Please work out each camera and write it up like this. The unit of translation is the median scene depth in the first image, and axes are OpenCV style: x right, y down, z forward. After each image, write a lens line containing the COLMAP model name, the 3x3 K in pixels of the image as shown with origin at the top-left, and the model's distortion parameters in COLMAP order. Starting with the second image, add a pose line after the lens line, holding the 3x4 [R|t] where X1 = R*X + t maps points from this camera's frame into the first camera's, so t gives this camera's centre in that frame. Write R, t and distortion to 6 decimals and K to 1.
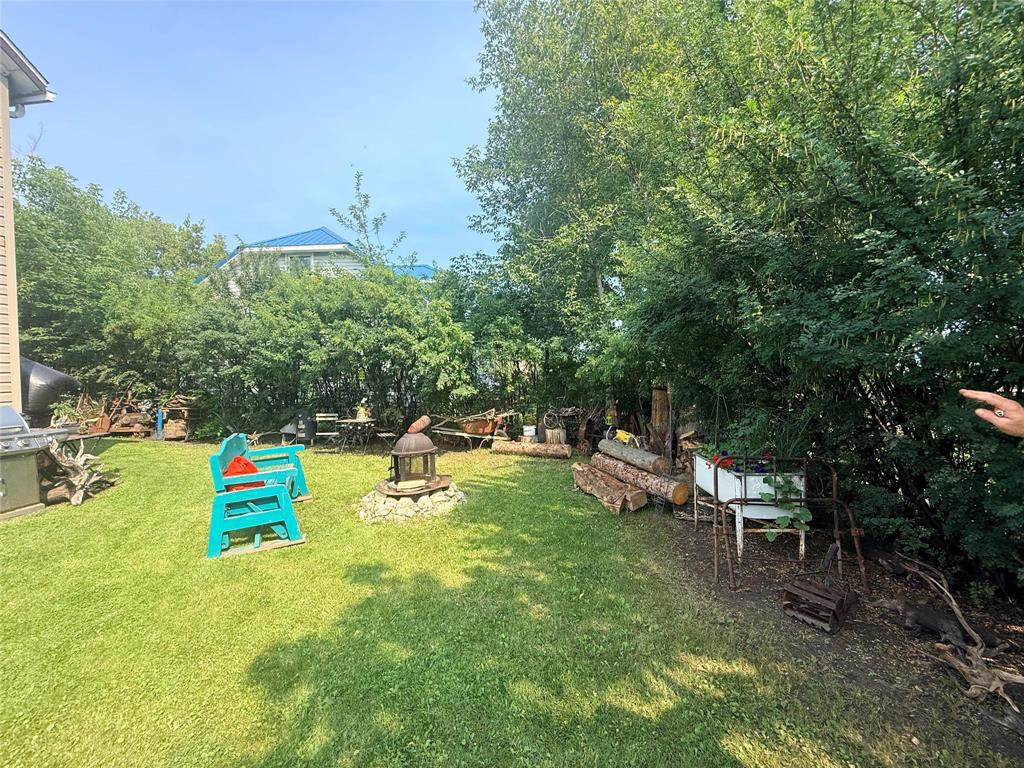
lens RADIAL K [[406.5, 0, 509.4], [0, 406.5, 386.5], [0, 0, 1]] dist [0.000910, -0.000212]
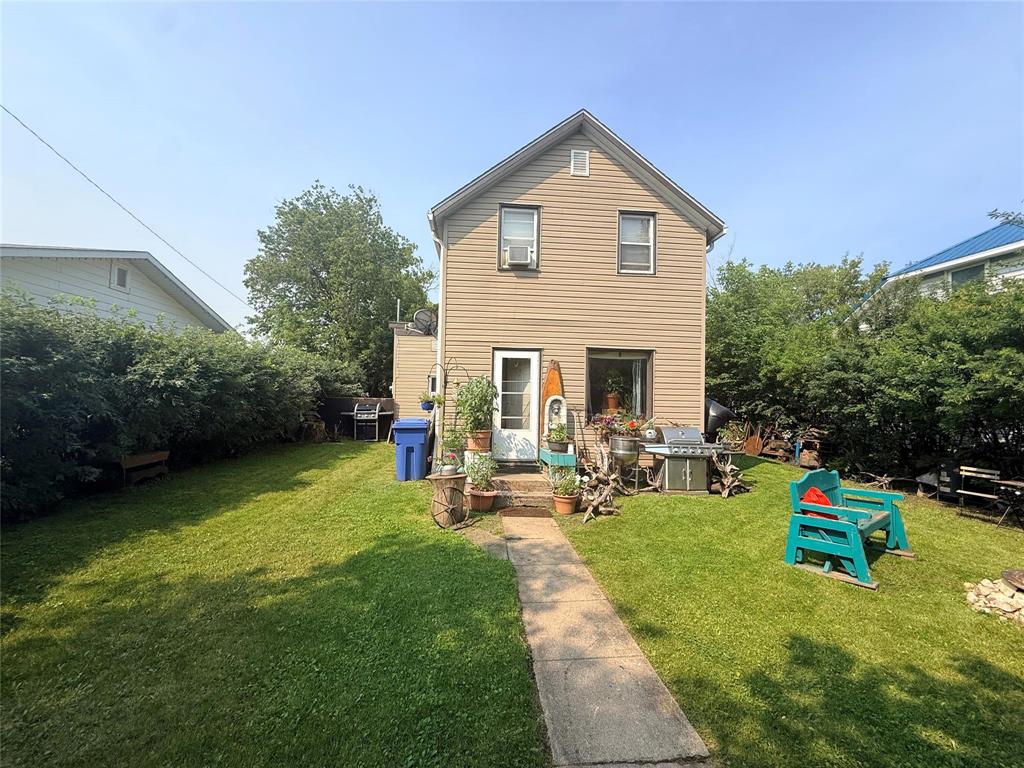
lens RADIAL K [[406.5, 0, 510.3], [0, 406.5, 385.3], [0, 0, 1]] dist [0.000910, -0.000212]
pose [[0.198110, -0.020923, -0.979956, 0.153253], [-0.057686, 0.997790, -0.032966, -0.016018], [0.978481, 0.063060, 0.196465, -0.051231]]
